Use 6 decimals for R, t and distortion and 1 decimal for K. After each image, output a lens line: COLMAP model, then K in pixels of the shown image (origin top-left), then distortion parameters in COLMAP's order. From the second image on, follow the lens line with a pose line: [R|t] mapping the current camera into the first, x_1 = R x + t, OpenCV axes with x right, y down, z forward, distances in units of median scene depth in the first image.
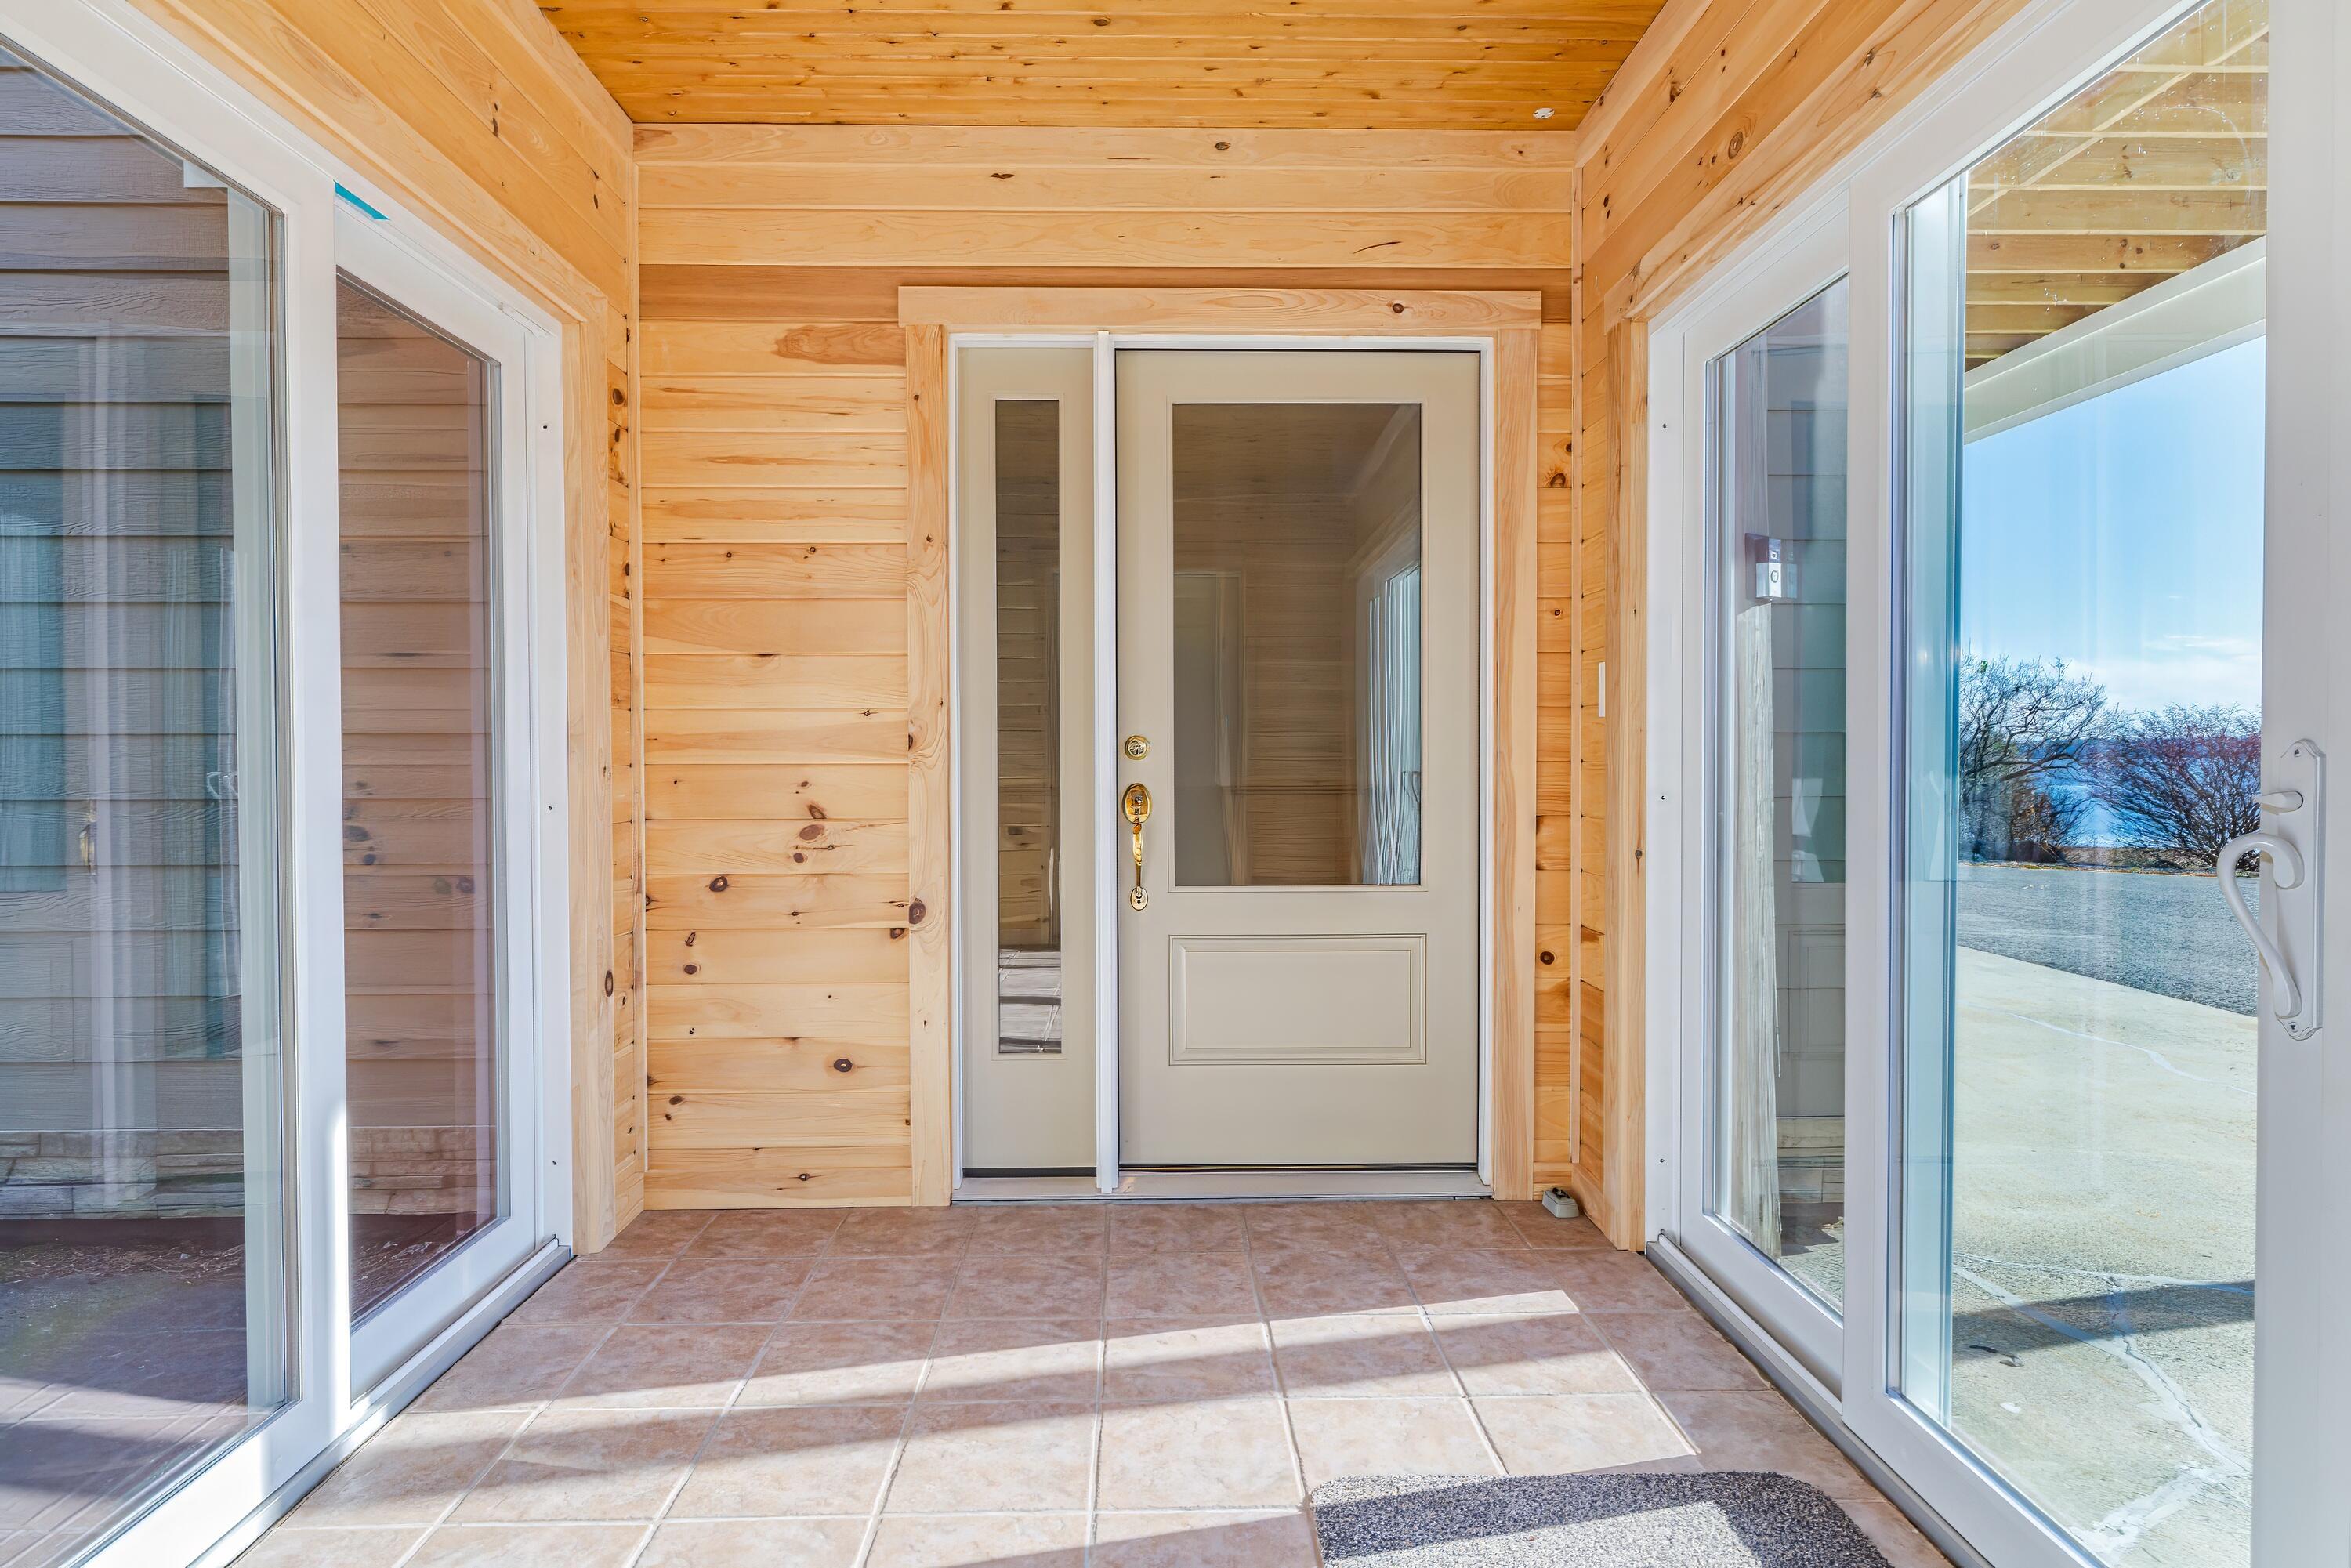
lens RADIAL K [[1282.5, 0, 1175.8], [0, 1282.5, 779.2], [0, 0, 1]] dist [-0.000208, -0.000044]
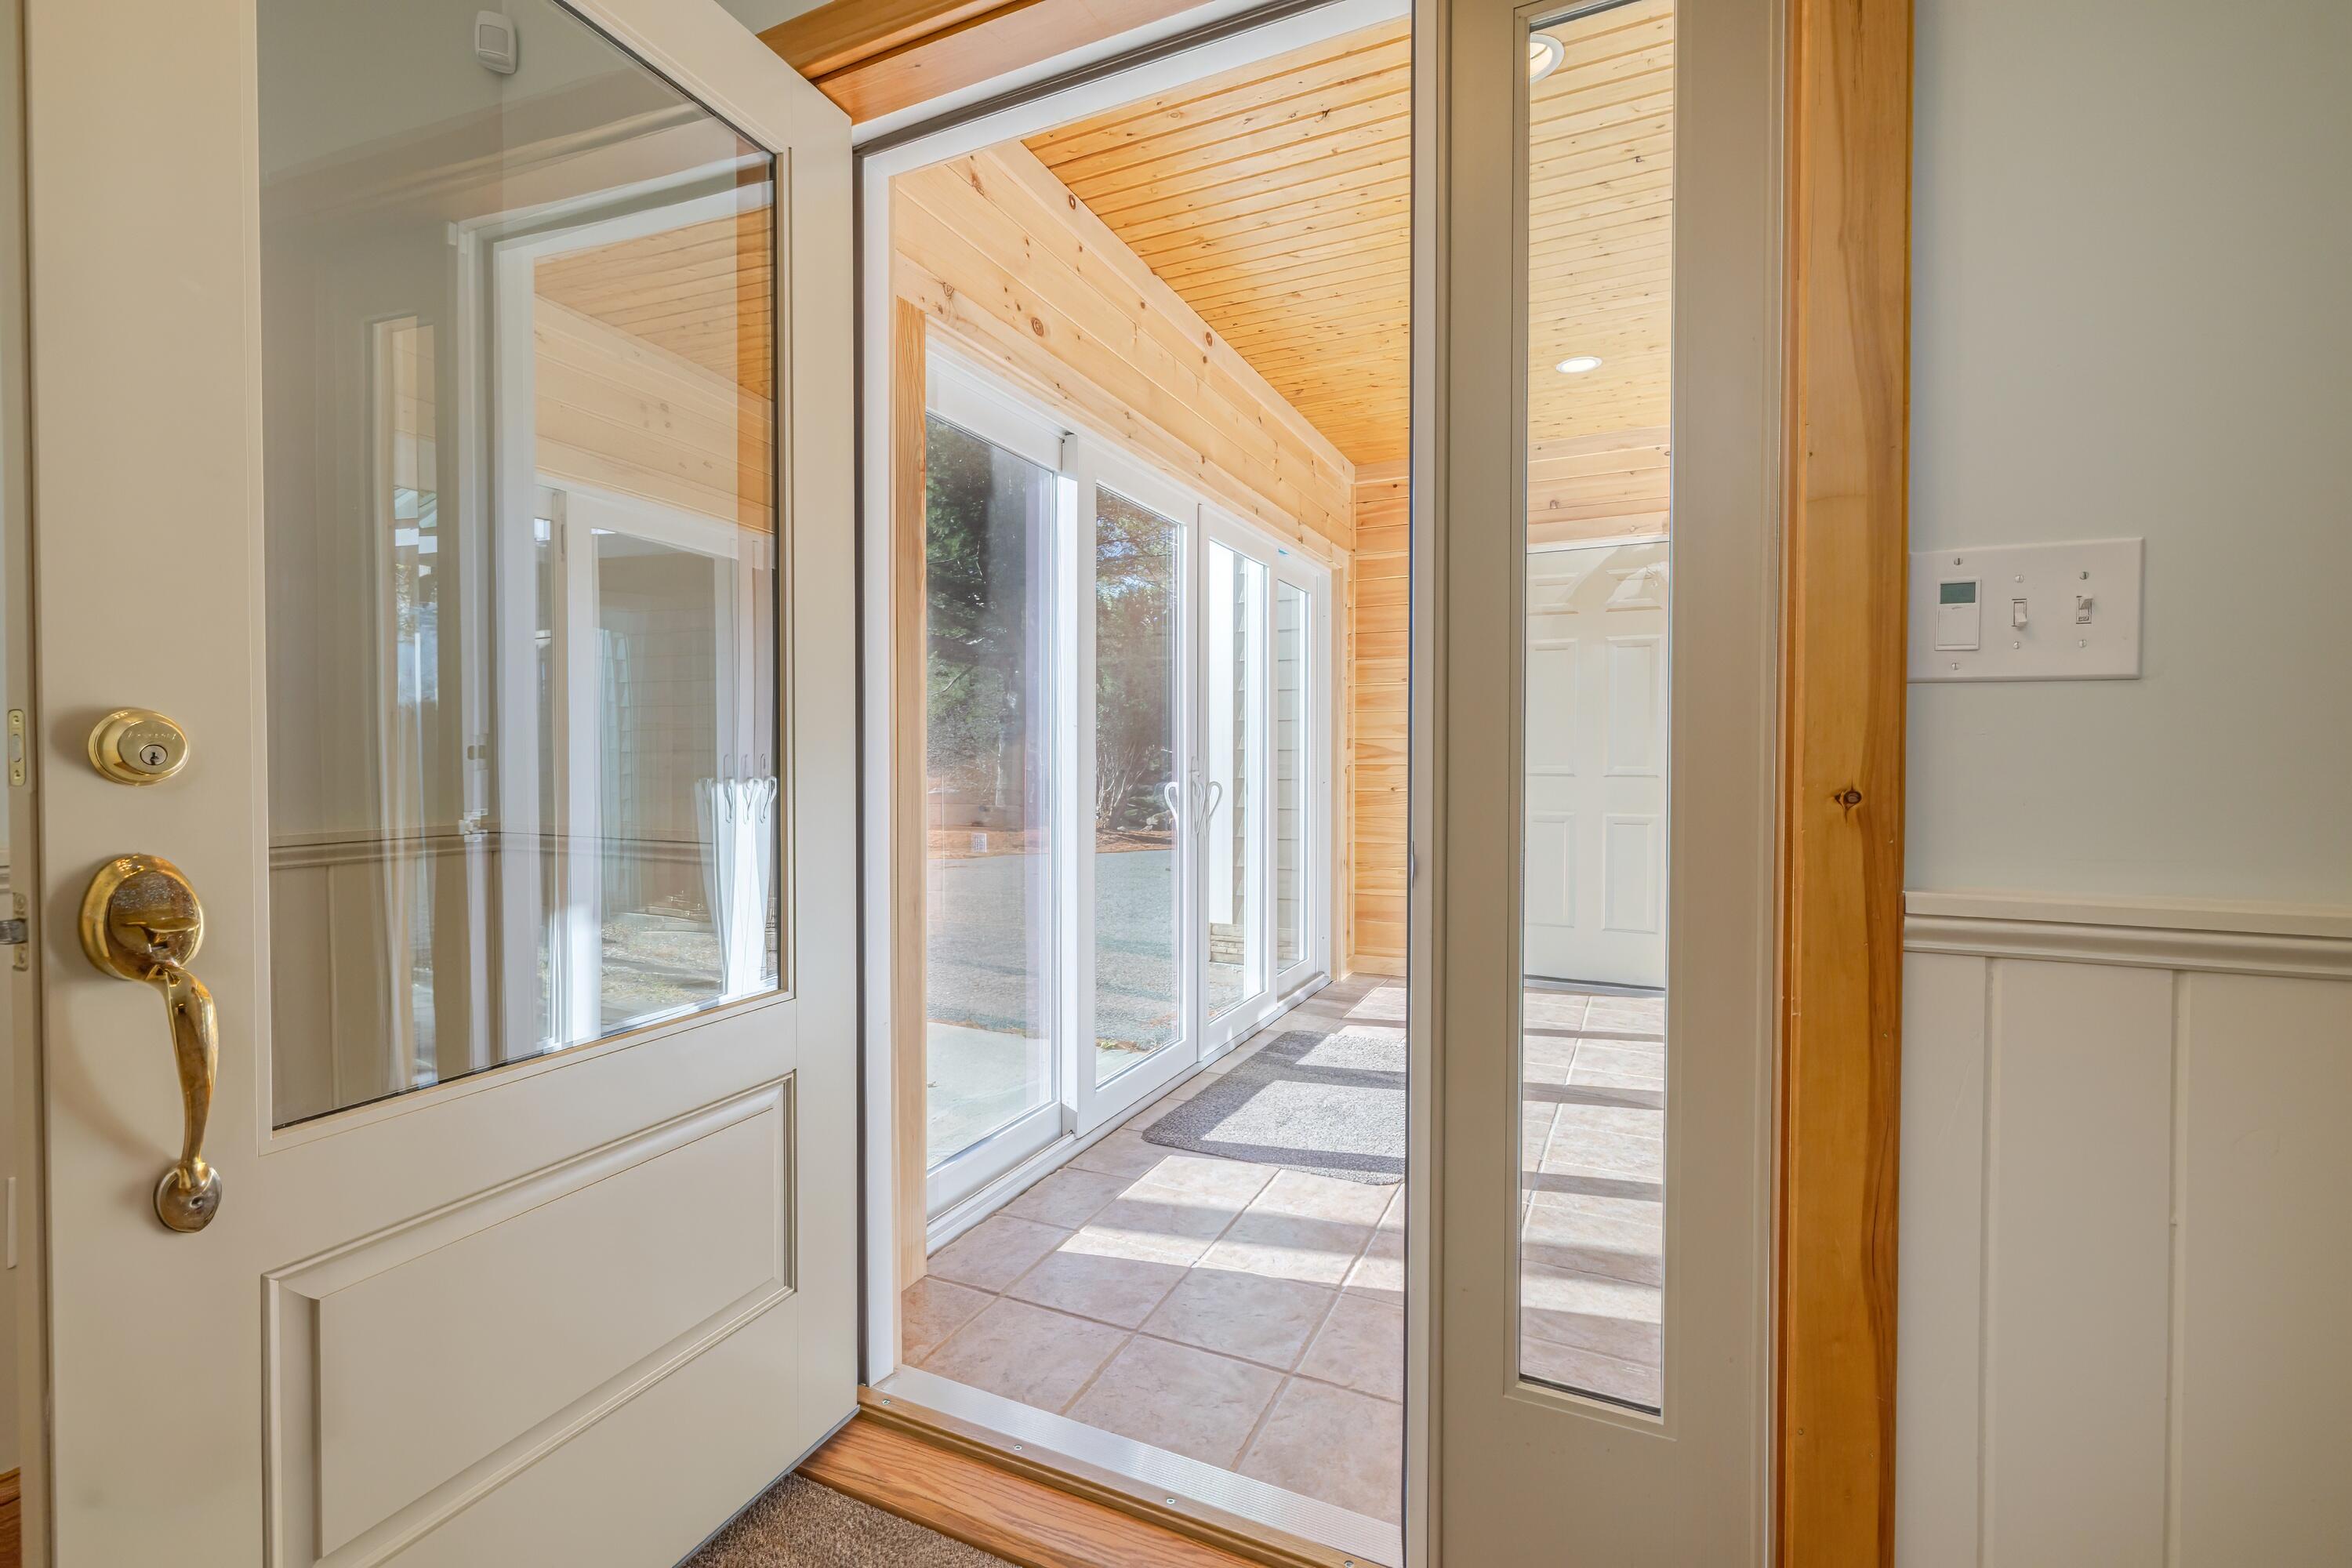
lens RADIAL K [[1038.5, 0, 1169.5], [0, 1038.5, 779.9], [0, 0, 1]] dist [0.000473, 0.000055]
pose [[-0.898188, -0.005694, 0.439575, -0.211361], [0.006988, 0.999605, 0.027226, -0.035014], [-0.439556, 0.027525, -0.897793, 2.104678]]
